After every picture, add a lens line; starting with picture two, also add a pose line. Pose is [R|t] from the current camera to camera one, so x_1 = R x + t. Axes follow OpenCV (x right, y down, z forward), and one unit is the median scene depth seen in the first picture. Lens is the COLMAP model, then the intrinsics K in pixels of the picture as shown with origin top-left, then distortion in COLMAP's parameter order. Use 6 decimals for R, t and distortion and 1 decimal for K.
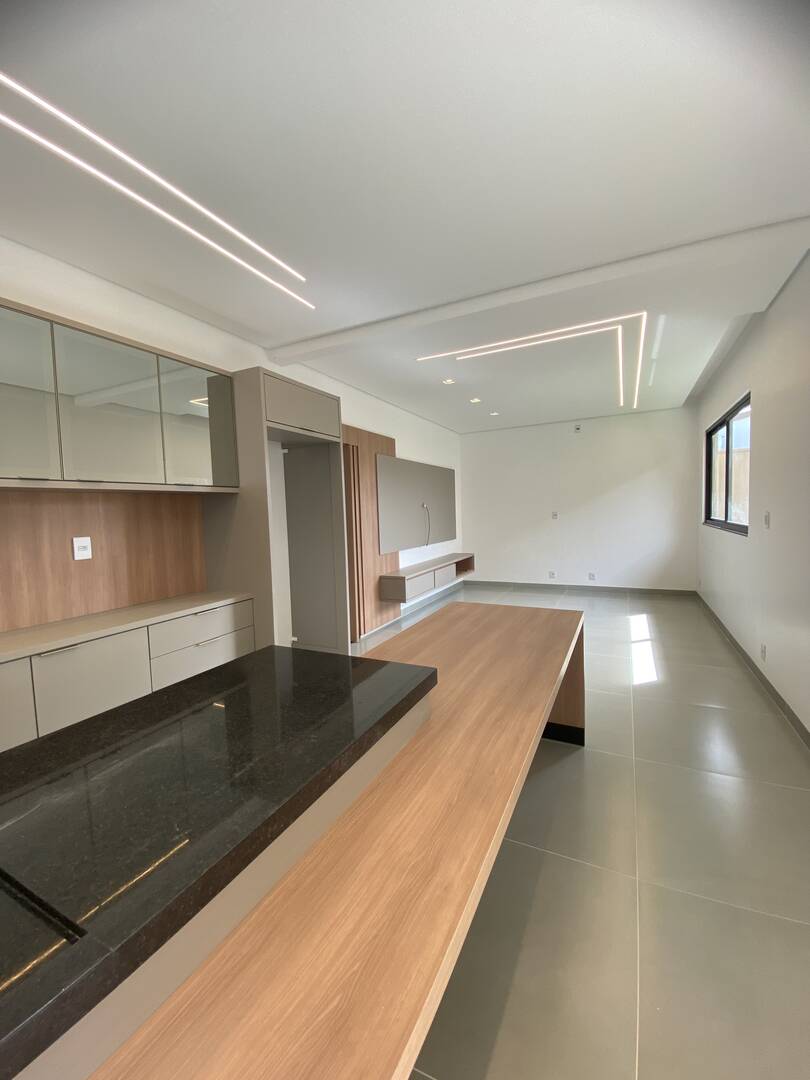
lens RADIAL K [[442.9, 0, 406.6], [0, 442.9, 537.2], [0, 0, 1]] dist [0.001354, -0.000521]
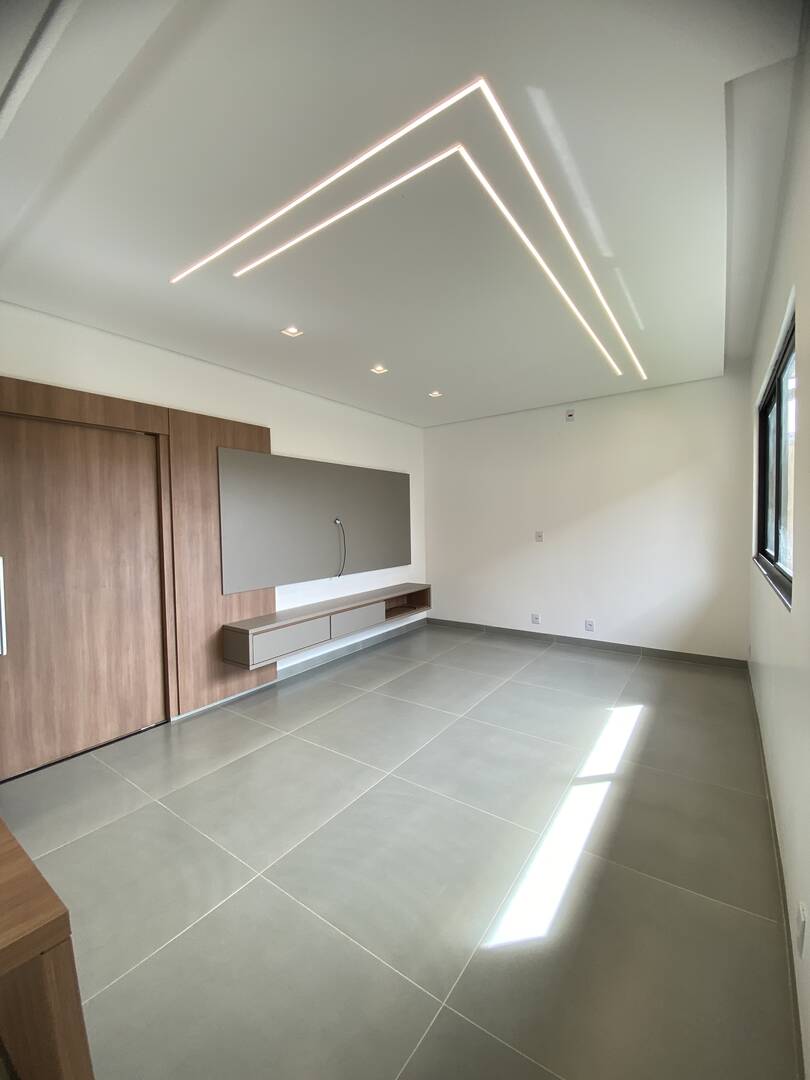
lens RADIAL K [[436.5, 0, 420.1], [0, 436.5, 536.0], [0, 0, 1]] dist [0.021247, -0.017338]
pose [[0.989421, 0.019613, -0.143740, 0.303282], [-0.022765, 0.999534, -0.020320, -0.039416], [0.143274, 0.023377, 0.989407, 0.332646]]
